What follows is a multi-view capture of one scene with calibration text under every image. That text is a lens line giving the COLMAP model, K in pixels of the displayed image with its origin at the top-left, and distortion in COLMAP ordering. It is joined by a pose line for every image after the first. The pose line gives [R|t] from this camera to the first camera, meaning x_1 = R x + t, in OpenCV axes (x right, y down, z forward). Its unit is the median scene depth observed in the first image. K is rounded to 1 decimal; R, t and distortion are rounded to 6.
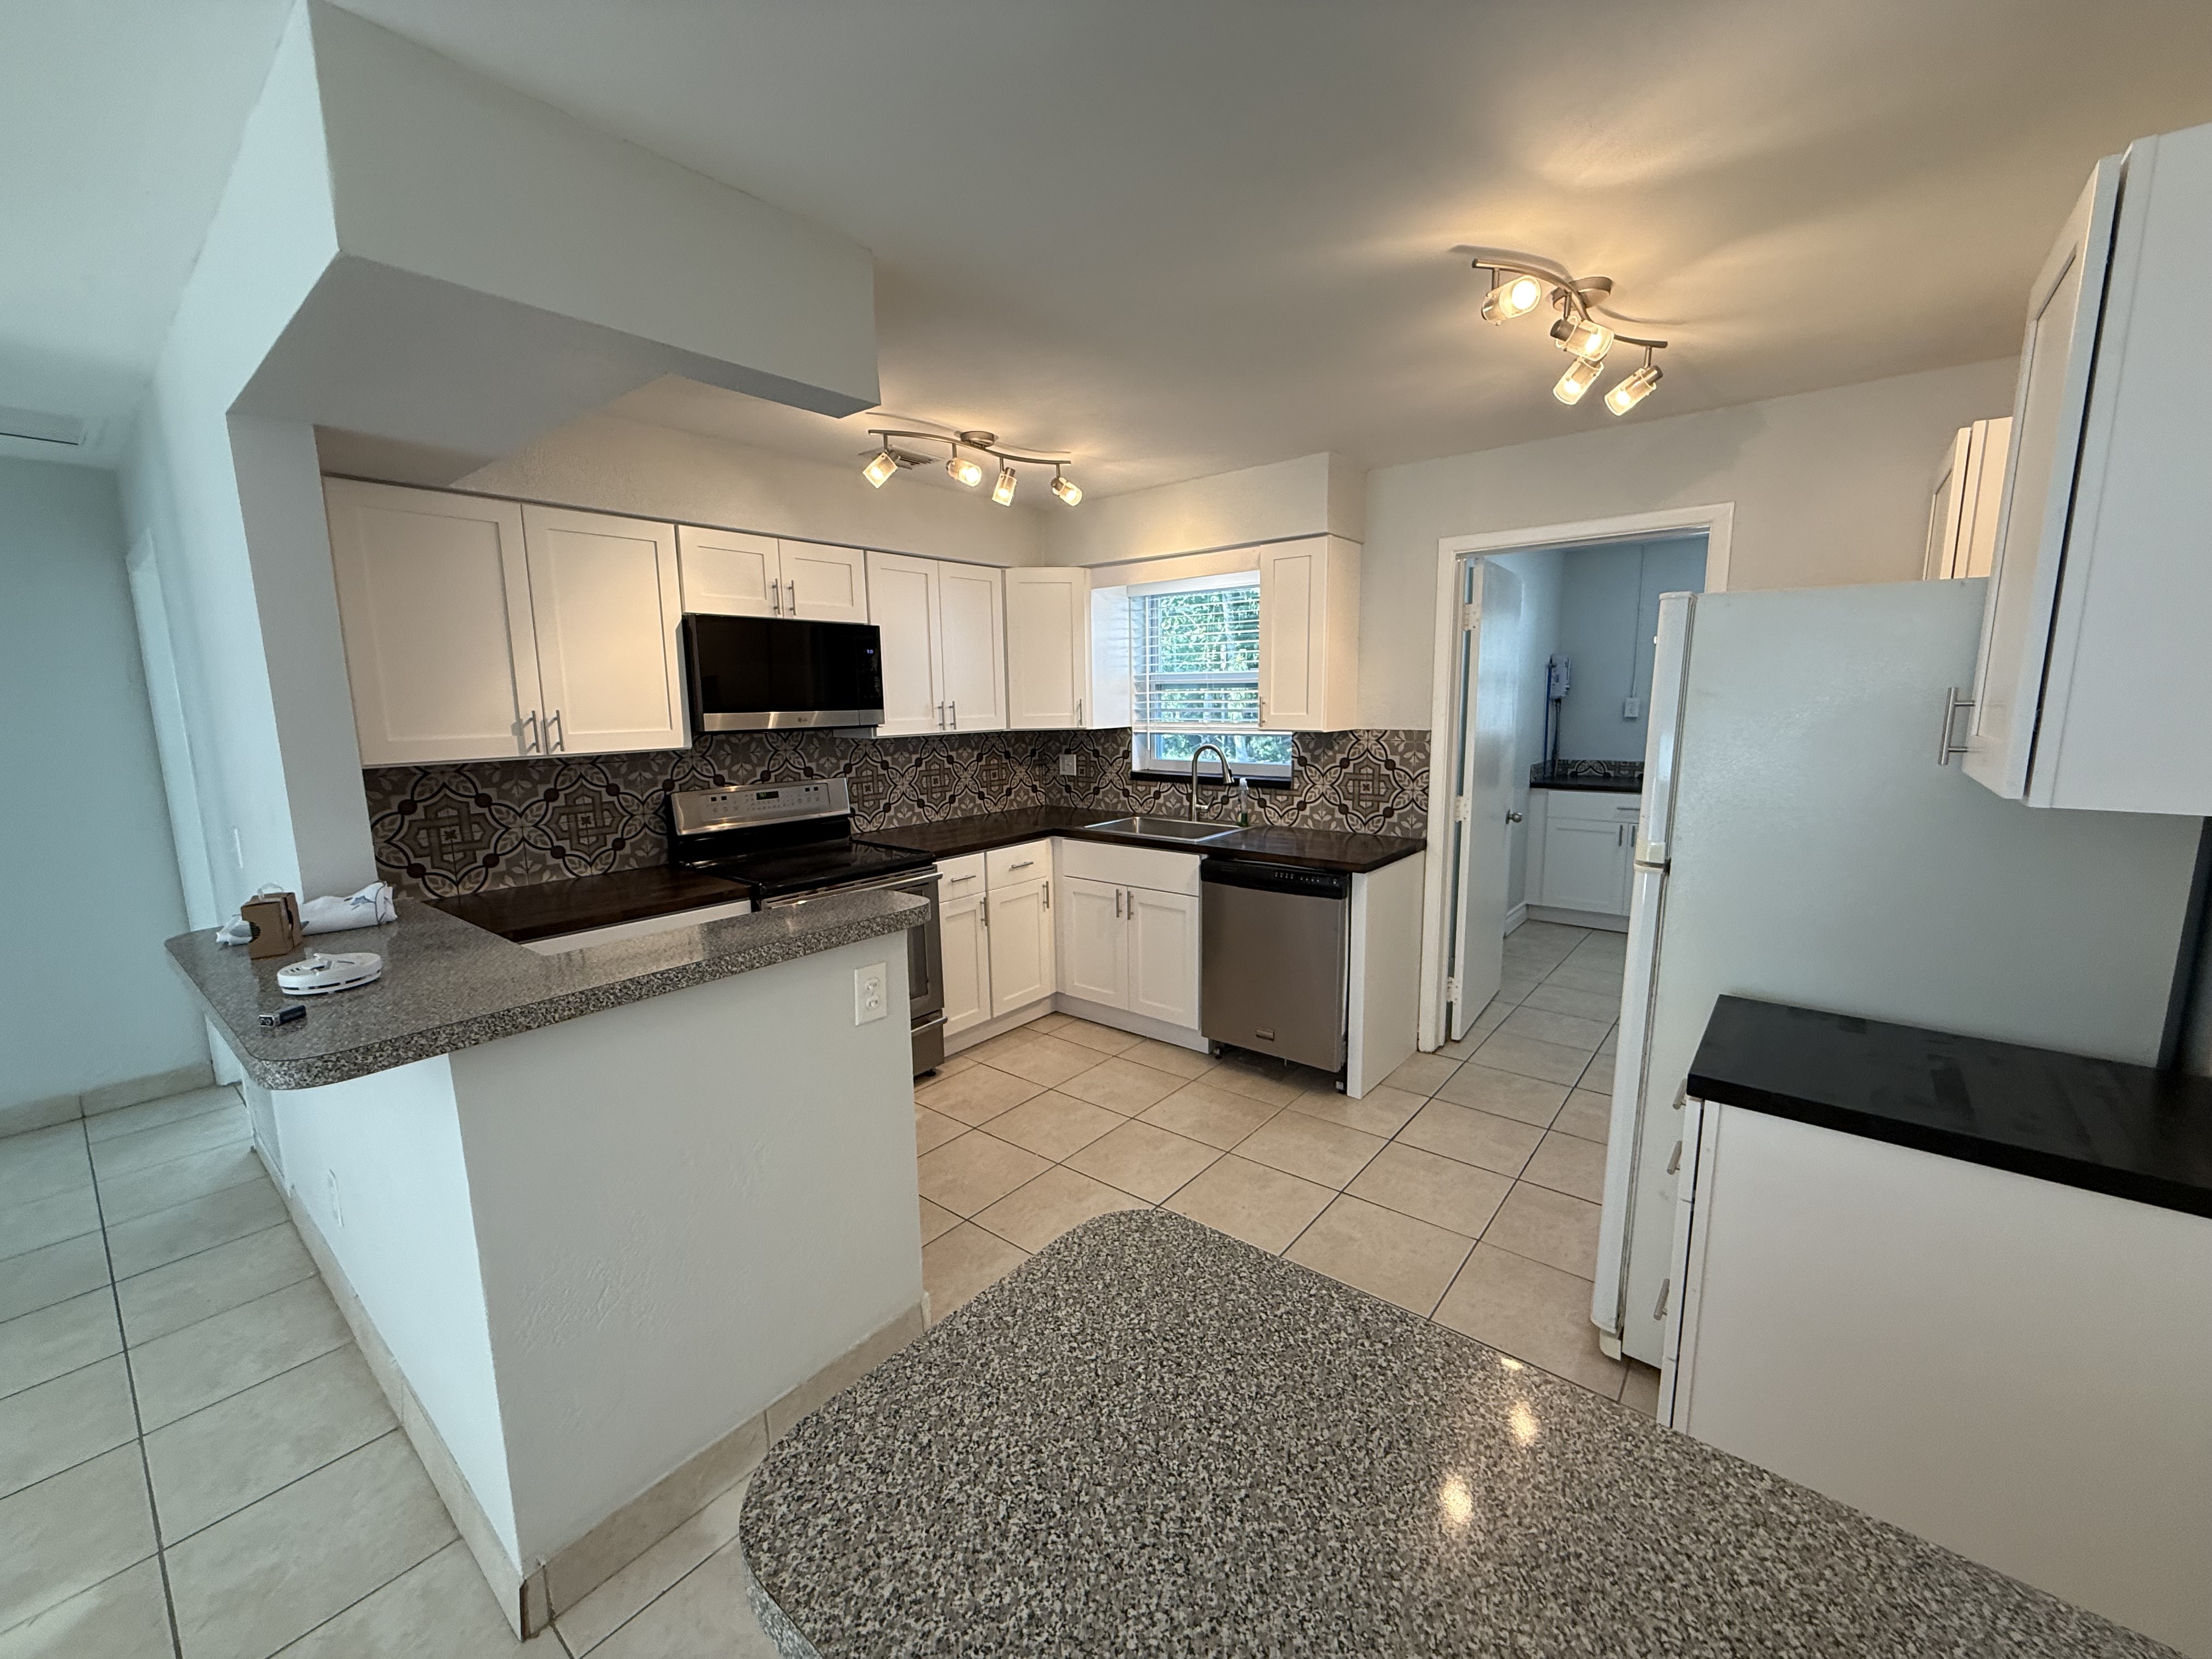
lens RADIAL K [[882.7, 0, 1104.4], [0, 882.7, 827.0], [0, 0, 1]] dist [-0.001991, -0.000297]
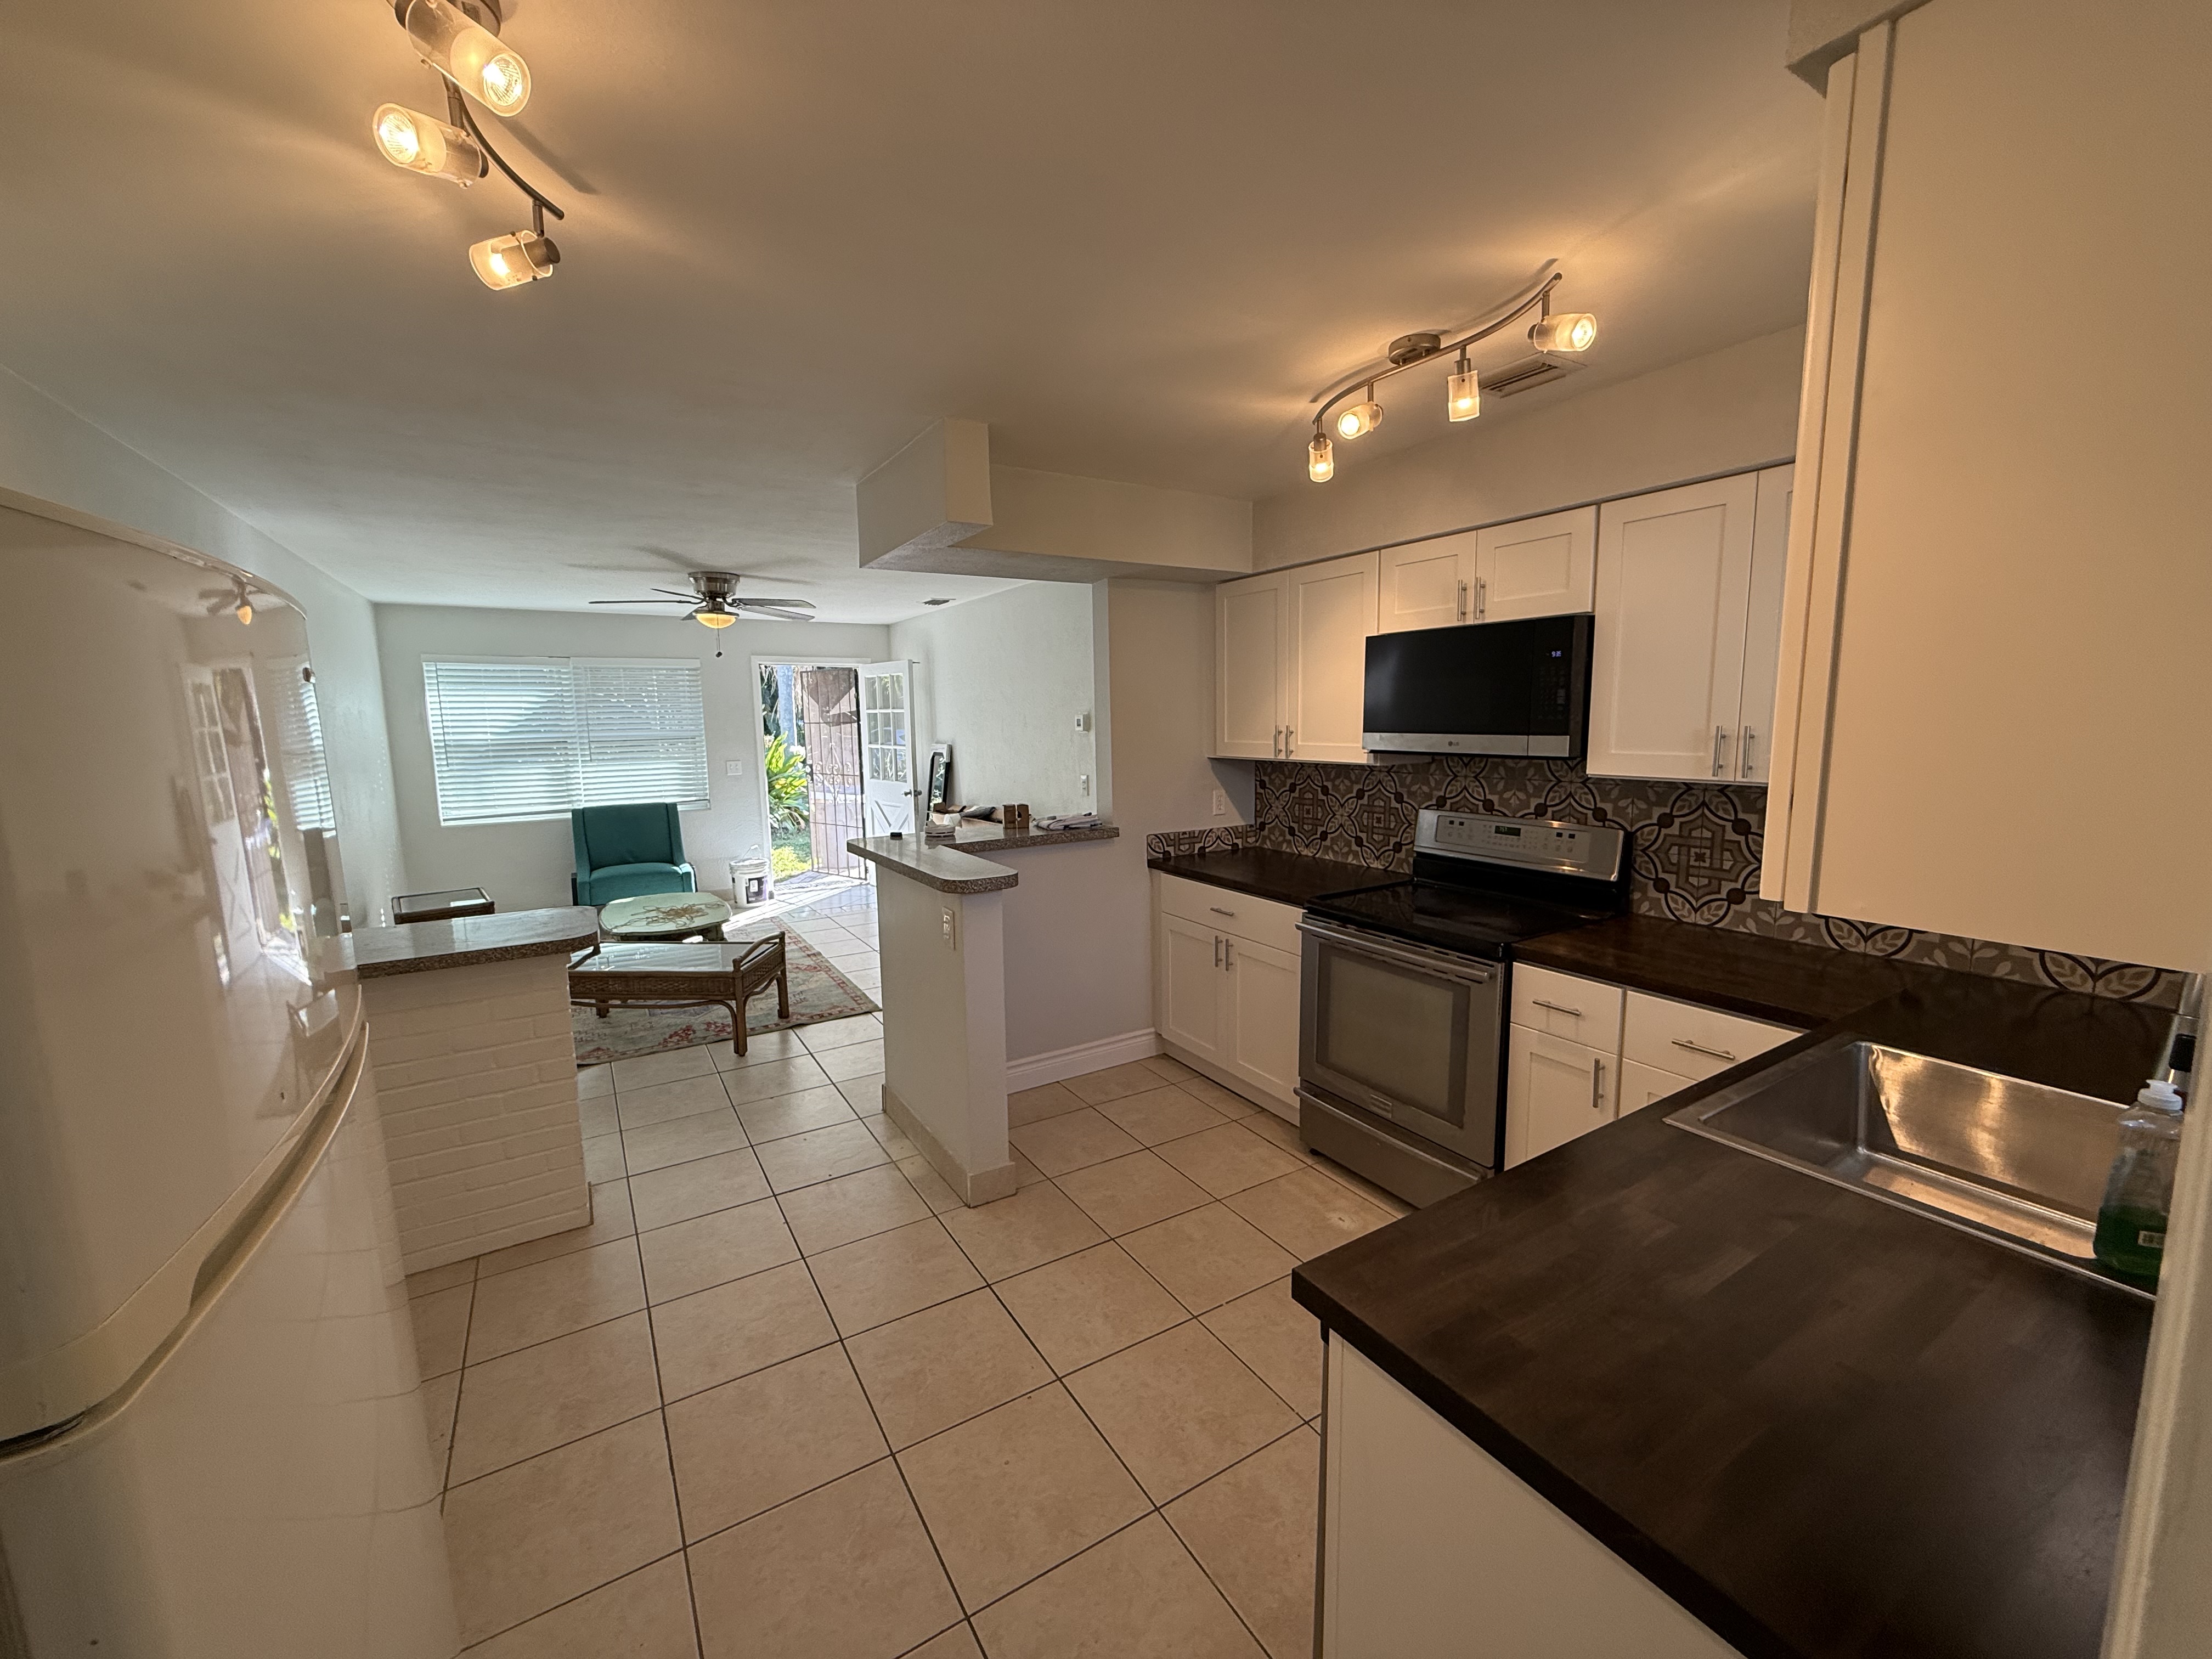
lens RADIAL K [[882.7, 0, 1106.0], [0, 882.7, 827.1], [0, 0, 1]] dist [-0.001991, -0.000297]
pose [[-0.329779, 0.125868, -0.935630, 0.535503], [-0.135498, 0.974500, 0.178856, -0.137362], [0.934284, 0.185759, -0.304315, 0.888693]]
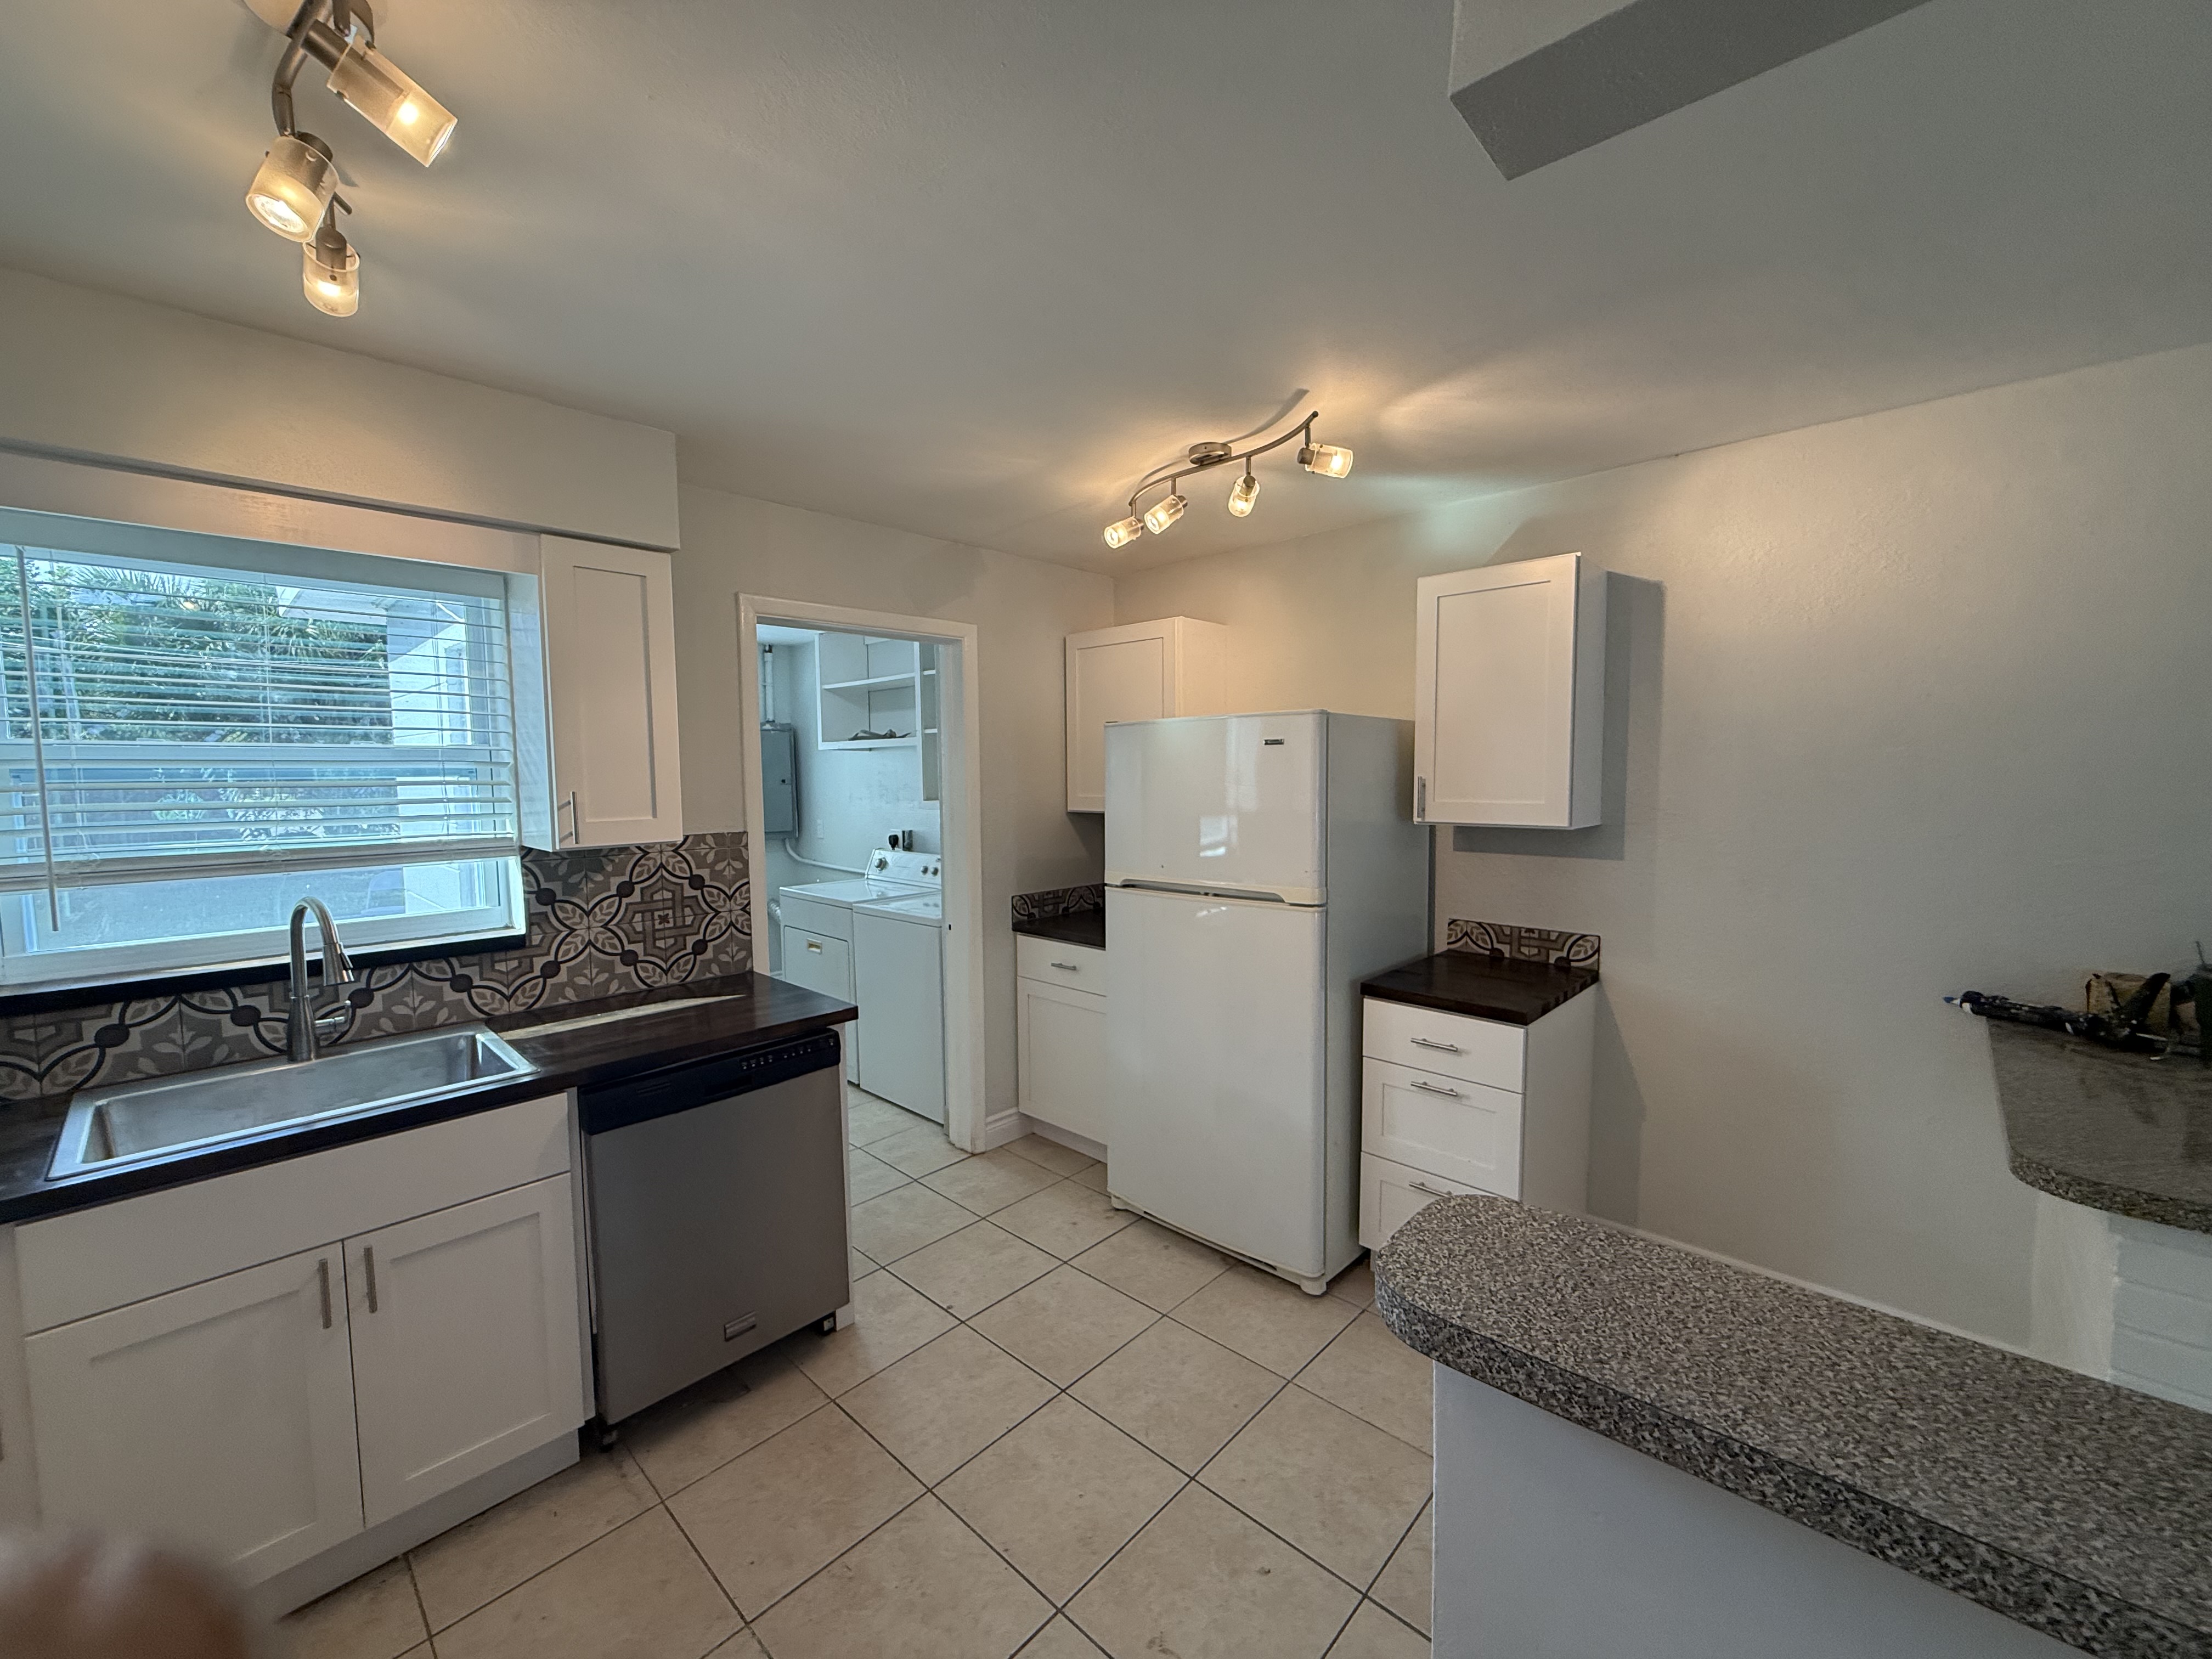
lens RADIAL K [[882.7, 0, 1115.3], [0, 882.7, 831.9], [0, 0, 1]] dist [-0.001991, -0.000297]
pose [[0.069372, -0.062470, 0.995633, -0.385592], [0.151962, 0.987052, 0.051343, -0.099904], [-0.985949, 0.147736, 0.077966, 0.620957]]
